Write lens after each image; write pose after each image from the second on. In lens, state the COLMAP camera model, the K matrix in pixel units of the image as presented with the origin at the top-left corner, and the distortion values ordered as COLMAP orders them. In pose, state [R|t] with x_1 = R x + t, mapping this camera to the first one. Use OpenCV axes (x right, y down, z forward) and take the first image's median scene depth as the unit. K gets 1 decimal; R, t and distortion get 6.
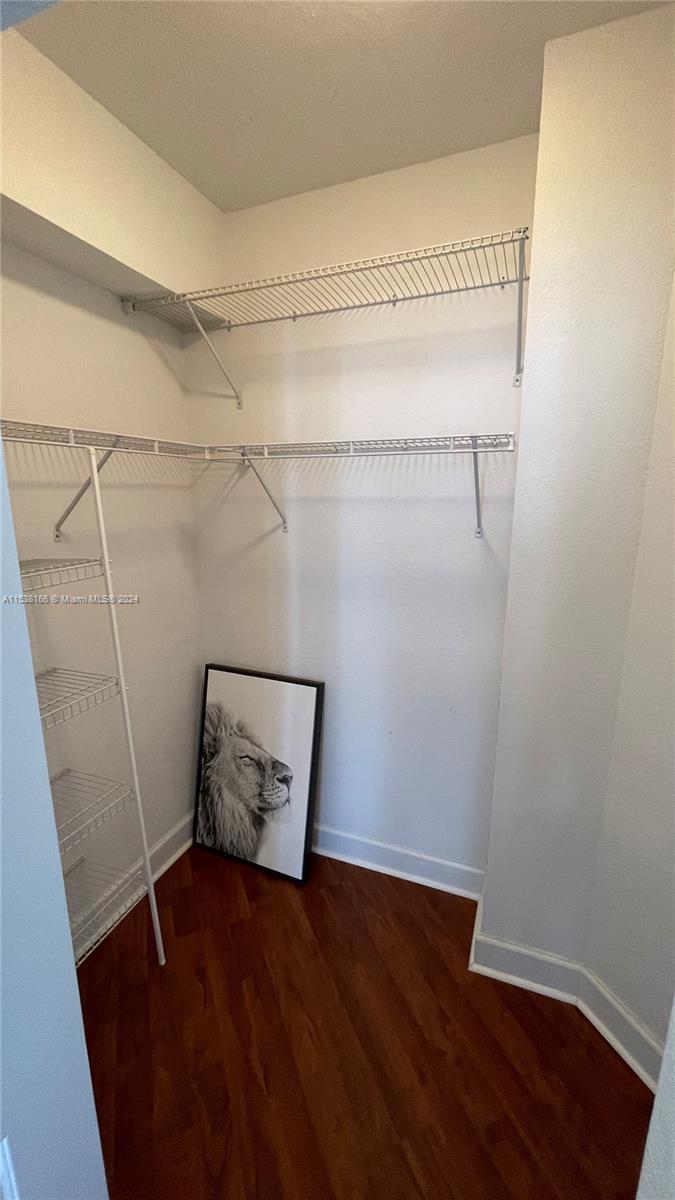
lens RADIAL K [[487.0, 0, 336.7], [0, 487.0, 601.0], [0, 0, 1]] dist [-0.001003, 0.001074]
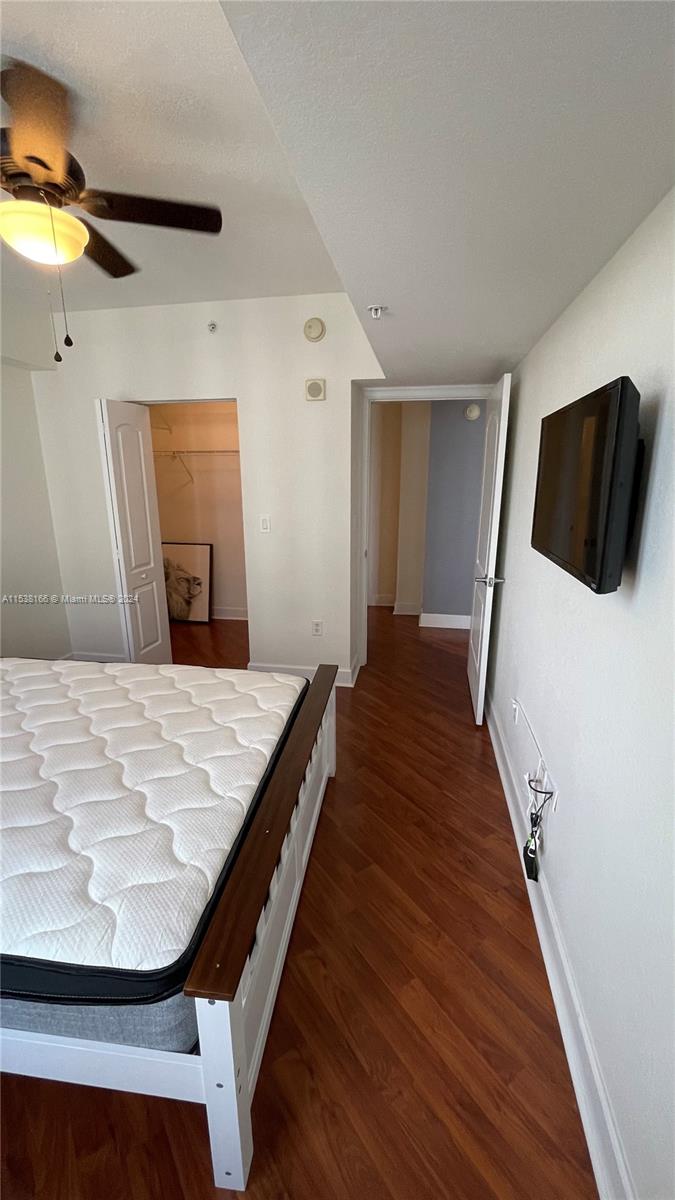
lens RADIAL K [[487.0, 0, 336.3], [0, 487.0, 599.0], [0, 0, 1]] dist [-0.001003, 0.001074]
pose [[0.974105, -0.058037, 0.218518, 0.029783], [0.046907, 0.997340, 0.055786, 0.331115], [-0.221175, -0.044092, 0.974237, -1.569414]]
